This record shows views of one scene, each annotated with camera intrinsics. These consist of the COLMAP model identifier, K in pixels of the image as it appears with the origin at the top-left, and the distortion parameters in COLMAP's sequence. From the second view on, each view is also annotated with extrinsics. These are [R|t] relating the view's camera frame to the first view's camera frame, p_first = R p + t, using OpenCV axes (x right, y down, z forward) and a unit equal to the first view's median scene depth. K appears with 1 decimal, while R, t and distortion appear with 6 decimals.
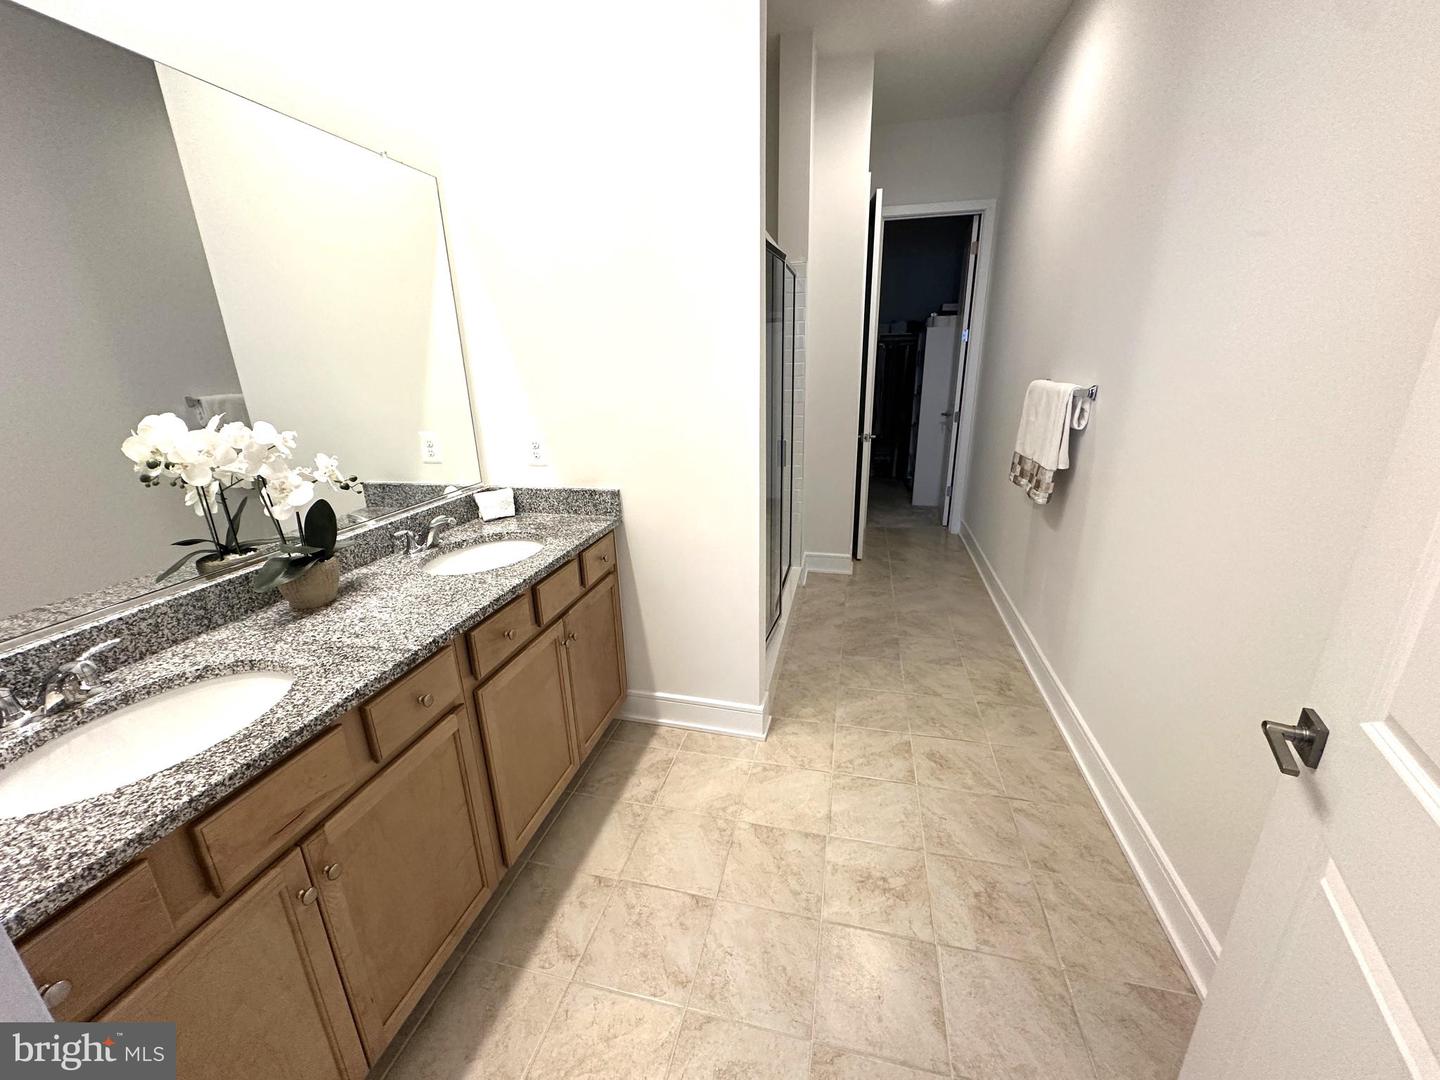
lens RADIAL K [[570.5, 0, 720.0], [0, 570.5, 540.0], [0, 0, 1]] dist [-0.002045, 0.000214]
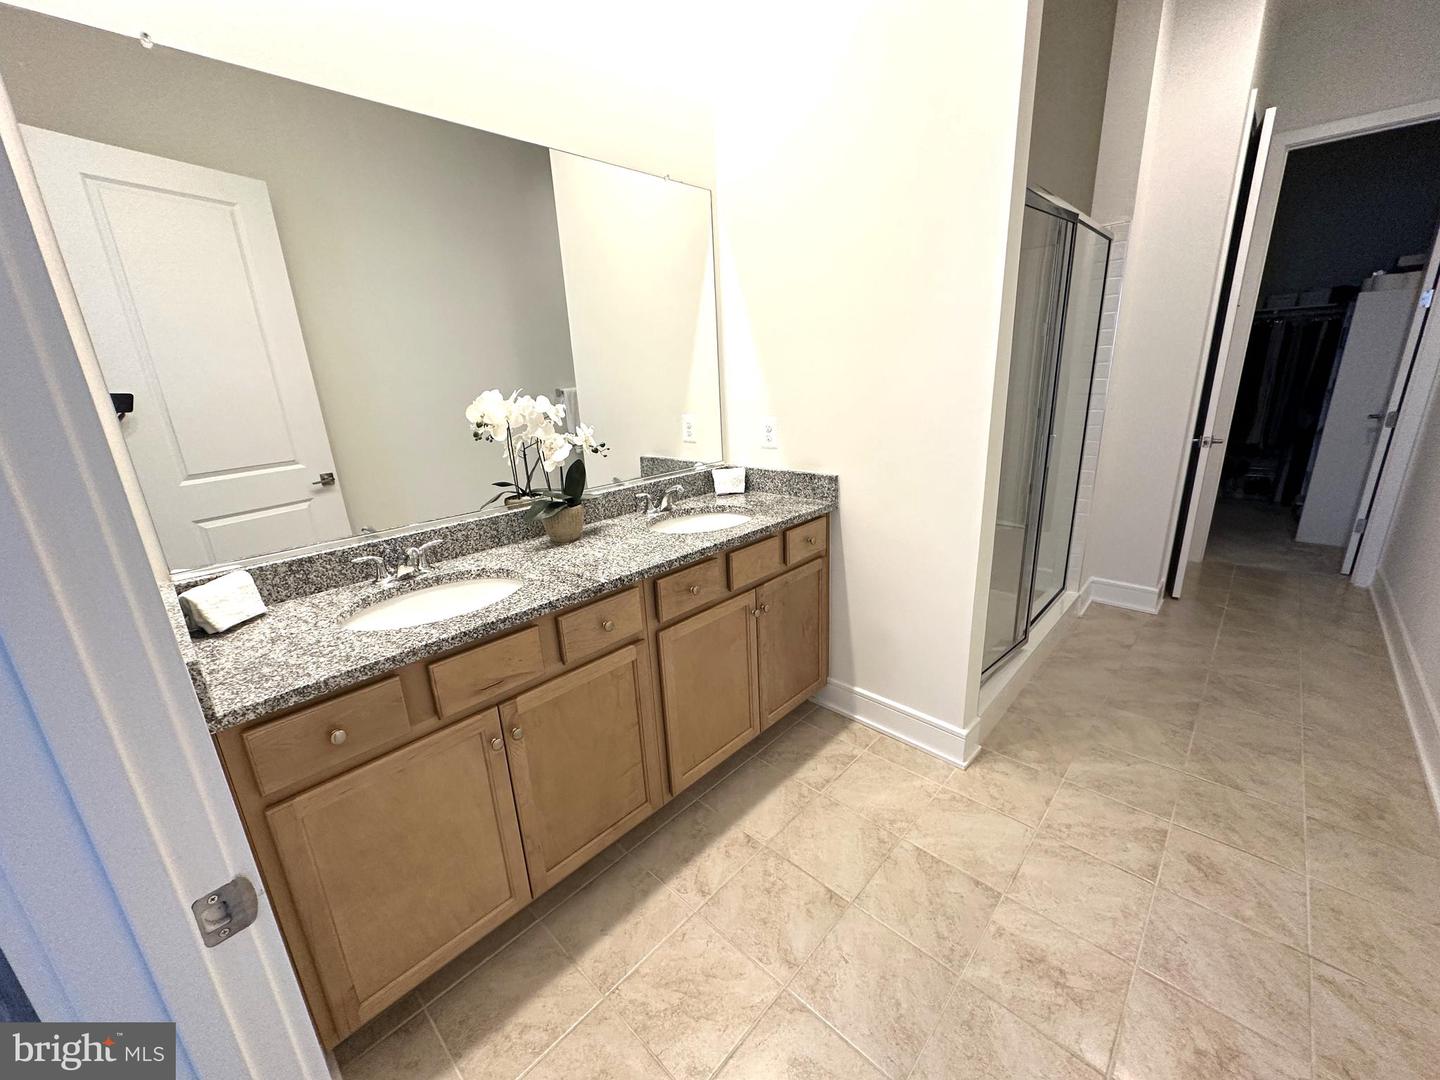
lens RADIAL K [[570.5, 0, 720.0], [0, 570.5, 540.0], [0, 0, 1]] dist [-0.002045, 0.000214]
pose [[0.865288, 0.125501, -0.485311, 0.172371], [-0.126079, 0.991516, 0.031612, 0.022029], [0.485161, 0.033833, 0.873770, 0.035792]]
